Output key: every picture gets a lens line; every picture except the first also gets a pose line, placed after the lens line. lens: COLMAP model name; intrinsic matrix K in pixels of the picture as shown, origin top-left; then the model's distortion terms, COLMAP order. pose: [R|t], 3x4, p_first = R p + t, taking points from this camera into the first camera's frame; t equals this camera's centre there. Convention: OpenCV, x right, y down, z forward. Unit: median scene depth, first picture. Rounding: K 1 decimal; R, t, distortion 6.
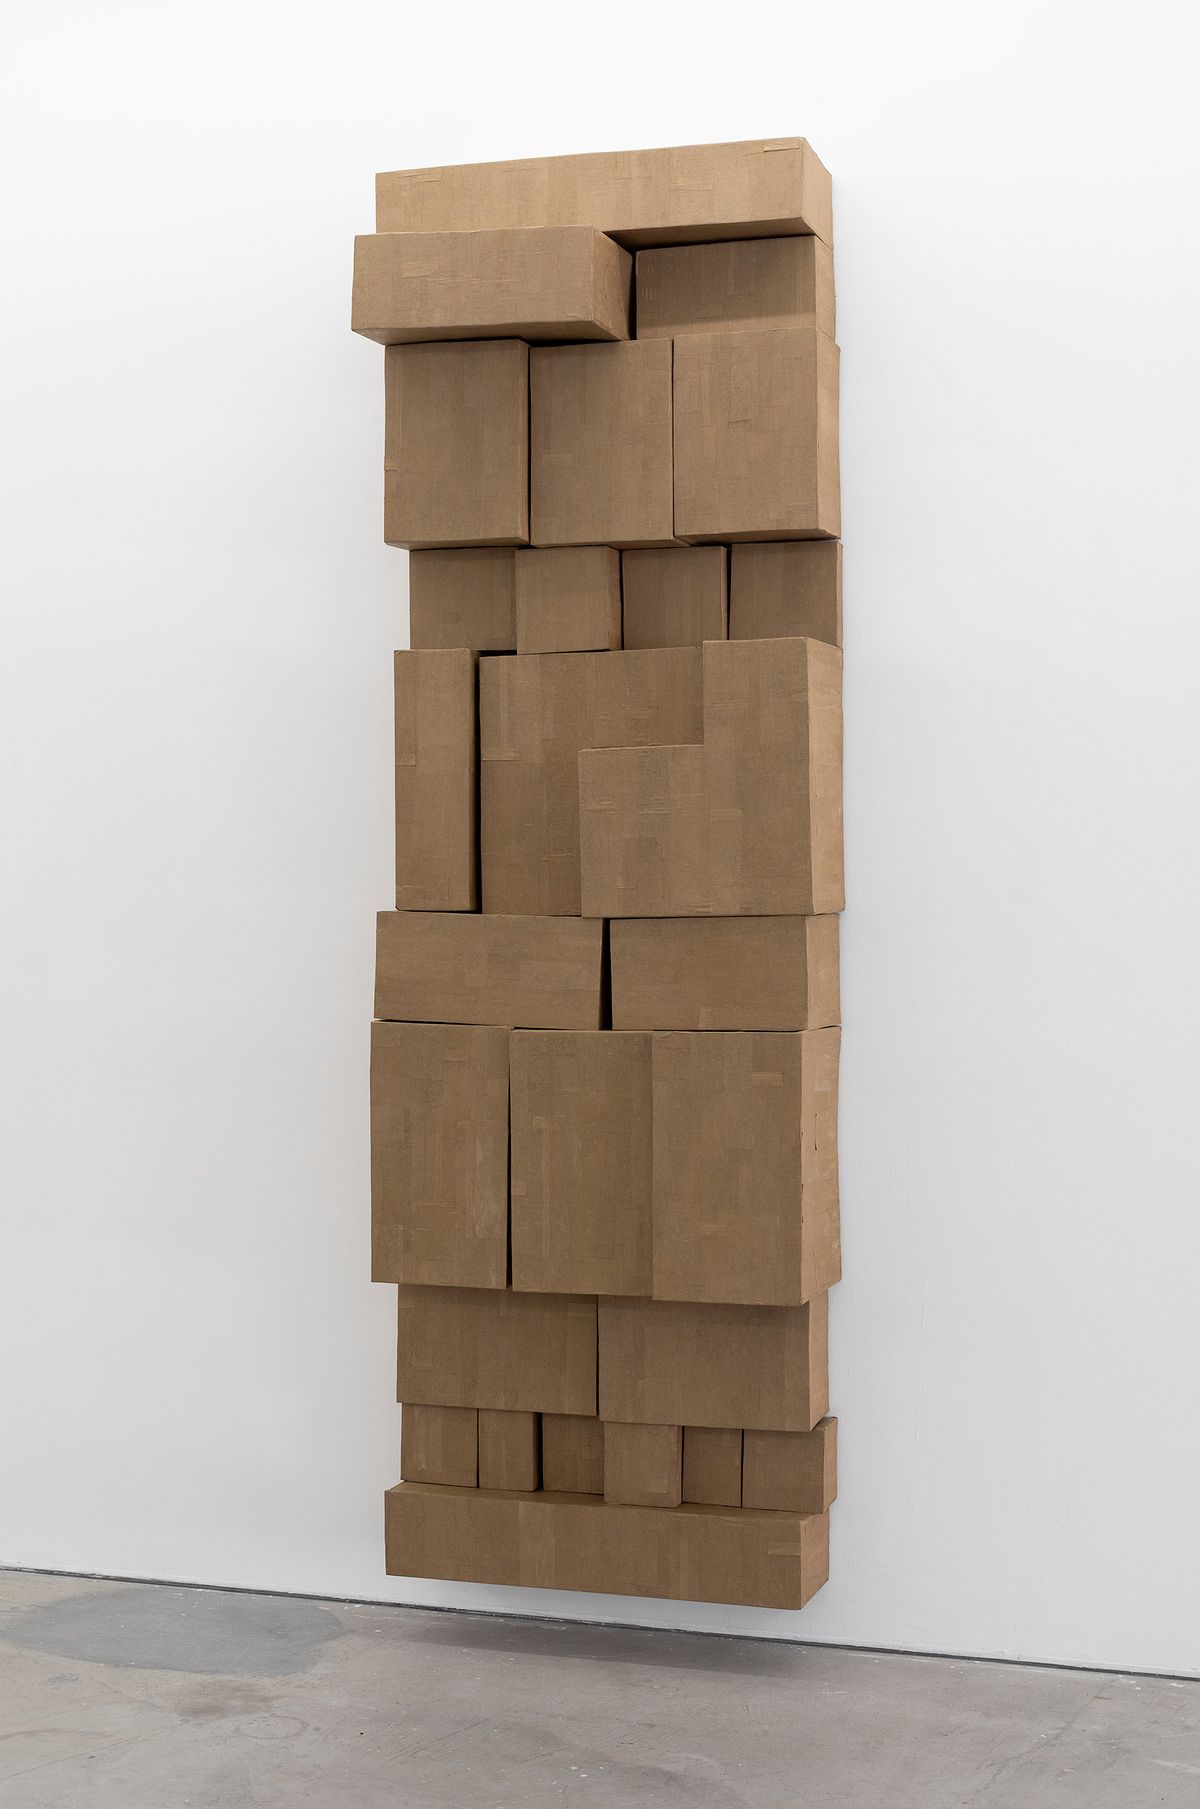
lens RADIAL K [[2631.7, 0, 594.9], [0, 2631.7, 904.0], [0, 0, 1]] dist [-0.022475, 0.000000]
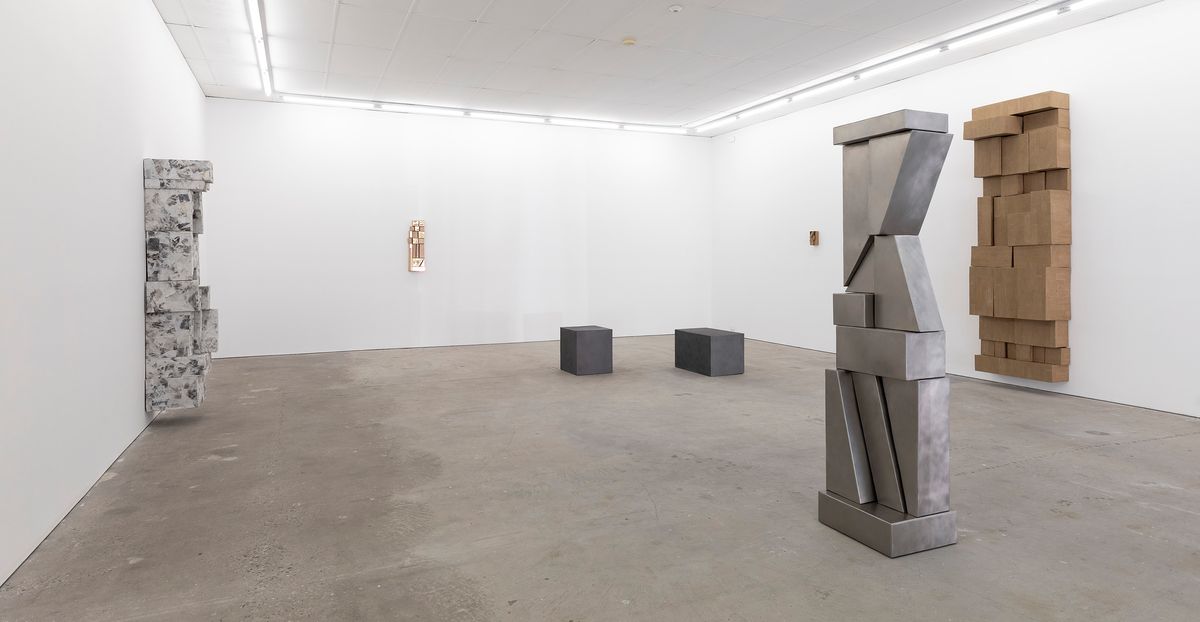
lens RADIAL K [[731.2, 0, 604.2], [0, 731.2, 268.7], [0, 0, 1]] dist [0.002285, 0.000580]
pose [[0.655283, 0.001650, -0.755382, 0.561429], [-0.000786, 0.999999, 0.001502, 0.047739], [0.755383, -0.000390, 0.655283, -0.555795]]
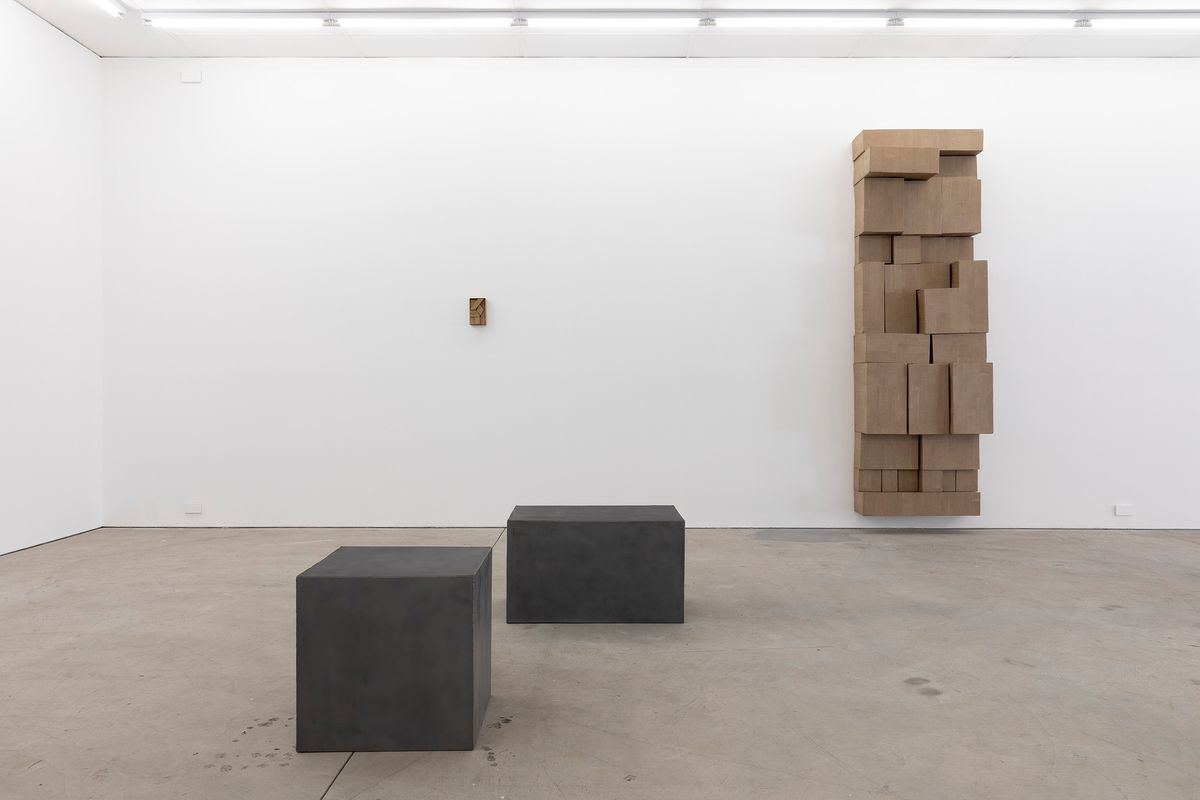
lens RADIAL K [[849.2, 0, 600.1], [0, 849.2, 395.5], [0, 0, 1]] dist [0.002143, -0.000749]
pose [[0.954740, -0.006758, 0.297364, -0.794045], [0.006560, 0.999977, 0.001664, 0.086408], [-0.297368, 0.000361, 0.954763, -0.013257]]
